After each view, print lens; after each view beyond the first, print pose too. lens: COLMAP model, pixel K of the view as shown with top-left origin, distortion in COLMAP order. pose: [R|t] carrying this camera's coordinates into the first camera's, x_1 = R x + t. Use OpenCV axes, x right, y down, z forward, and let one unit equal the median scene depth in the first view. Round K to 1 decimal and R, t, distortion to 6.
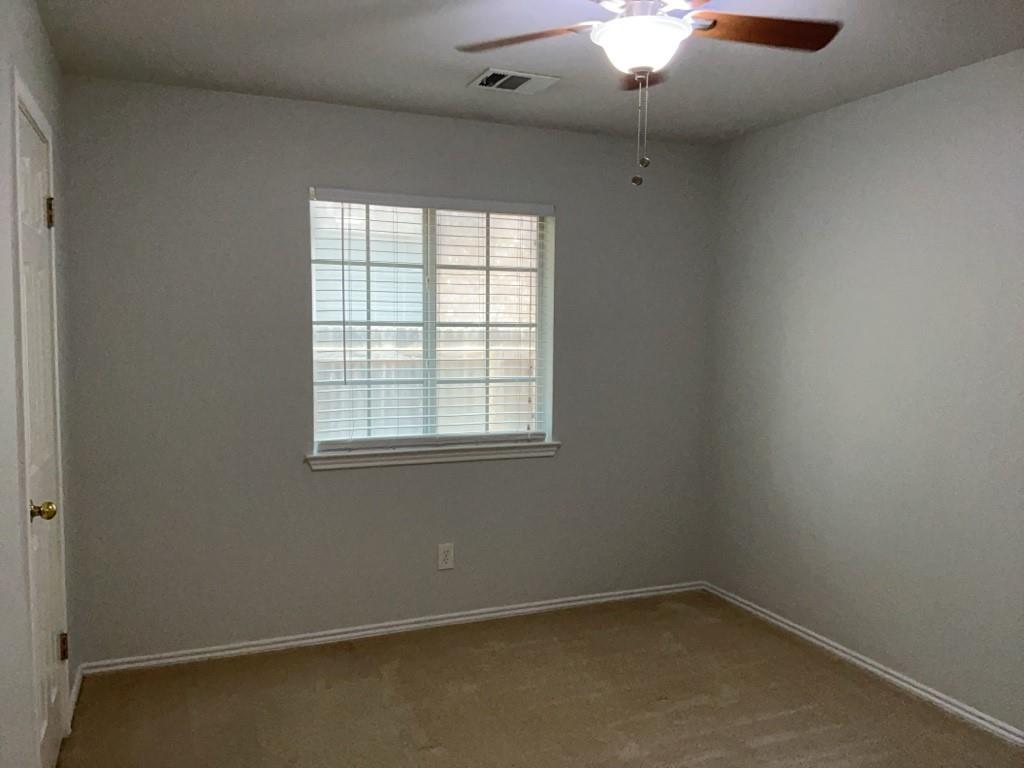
lens RADIAL K [[809.8, 0, 505.2], [0, 809.8, 381.6], [0, 0, 1]] dist [0.119155, -0.209774]
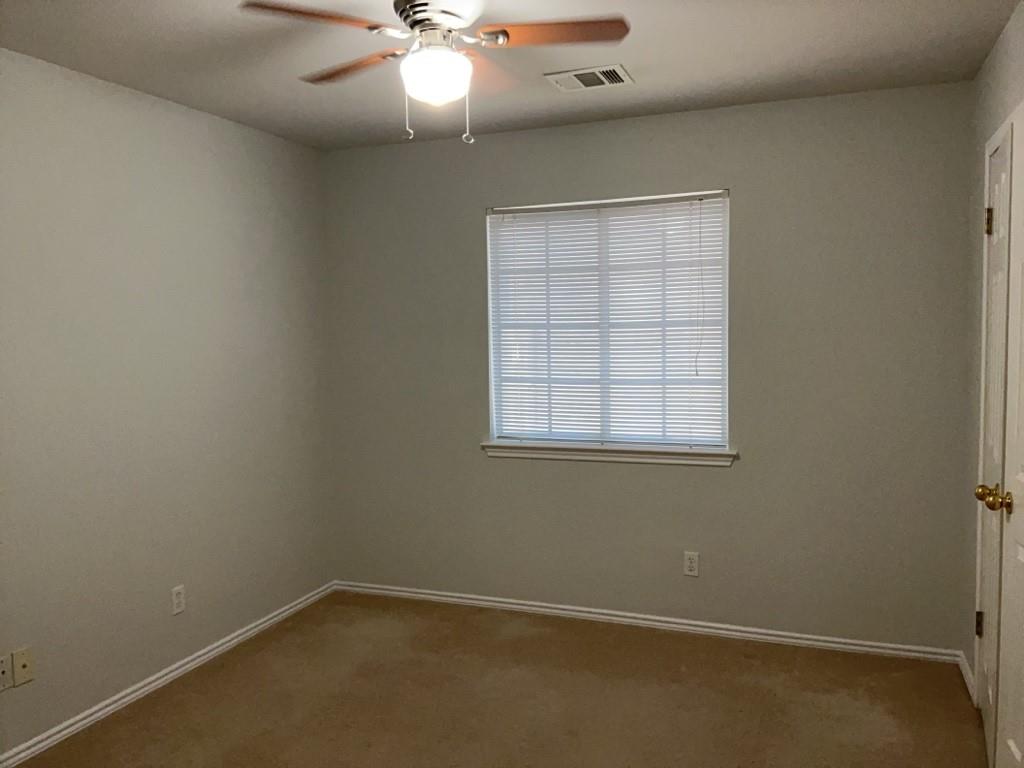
lens RADIAL K [[809.8, 0, 505.2], [0, 809.8, 381.6], [0, 0, 1]] dist [0.119155, -0.209774]
pose [[0.710480, 0.023711, -0.703317, 0.537678], [-0.013414, 0.999707, 0.020153, -0.018203], [0.703589, -0.004884, 0.710590, 0.190635]]
